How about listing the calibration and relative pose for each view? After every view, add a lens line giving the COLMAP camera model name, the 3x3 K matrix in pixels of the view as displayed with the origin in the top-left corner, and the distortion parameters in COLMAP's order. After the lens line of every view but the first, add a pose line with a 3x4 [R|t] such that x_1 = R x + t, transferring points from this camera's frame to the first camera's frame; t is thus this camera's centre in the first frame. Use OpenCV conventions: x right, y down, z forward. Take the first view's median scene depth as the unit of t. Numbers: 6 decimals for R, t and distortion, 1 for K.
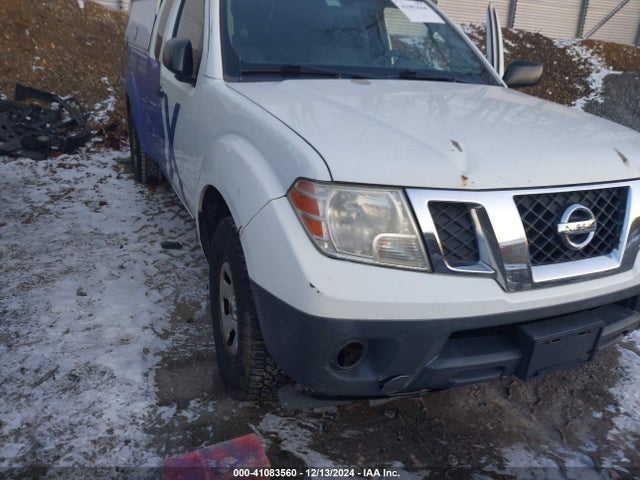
lens RADIAL K [[481.6, 0, 297.9], [0, 481.6, 232.0], [0, 0, 1]] dist [0.043760, -0.083991]
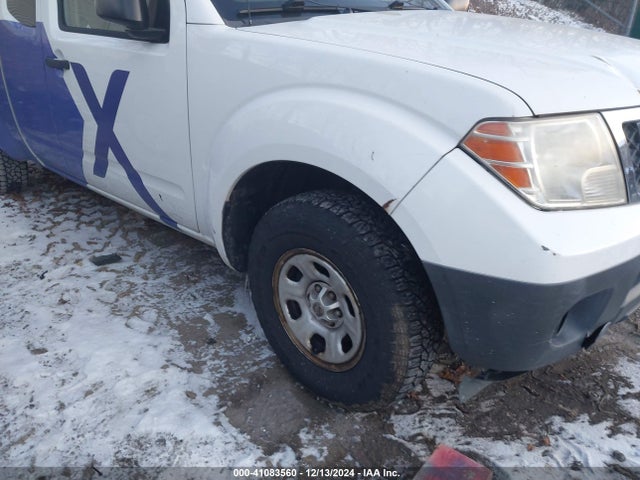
lens RADIAL K [[493.4, 0, 329.9], [0, 493.4, 239.6], [0, 0, 1]] dist [0.054344, -0.083080]
pose [[0.916475, -0.226985, 0.329471, -0.299447], [0.200552, 0.973191, 0.112600, -0.035788], [-0.346196, -0.037119, 0.937427, 0.184981]]
